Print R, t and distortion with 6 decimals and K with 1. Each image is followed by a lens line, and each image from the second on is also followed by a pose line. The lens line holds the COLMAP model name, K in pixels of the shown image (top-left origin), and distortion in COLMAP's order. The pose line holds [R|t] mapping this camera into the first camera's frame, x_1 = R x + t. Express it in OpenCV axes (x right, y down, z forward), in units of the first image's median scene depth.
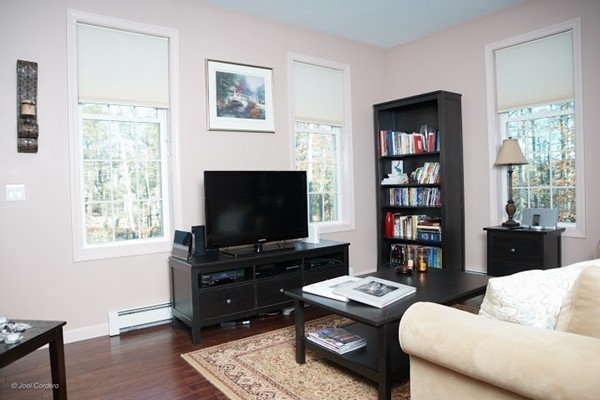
lens RADIAL K [[432.4, 0, 300.3], [0, 432.4, 193.8], [0, 0, 1]] dist [-0.147420, 0.114393]
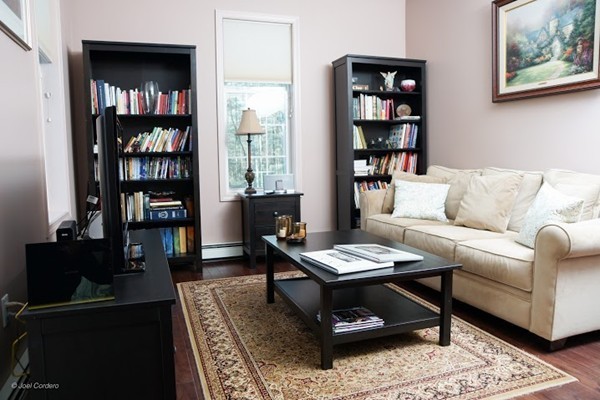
lens RADIAL K [[448.3, 0, 300.0], [0, 448.3, 200.0], [0, 0, 1]] dist [-0.153820, 0.127725]
pose [[0.274744, -0.072096, 0.958811, -0.533080], [0.029241, 0.997350, 0.066615, 0.023036], [-0.961073, 0.009734, 0.276124, 0.567340]]
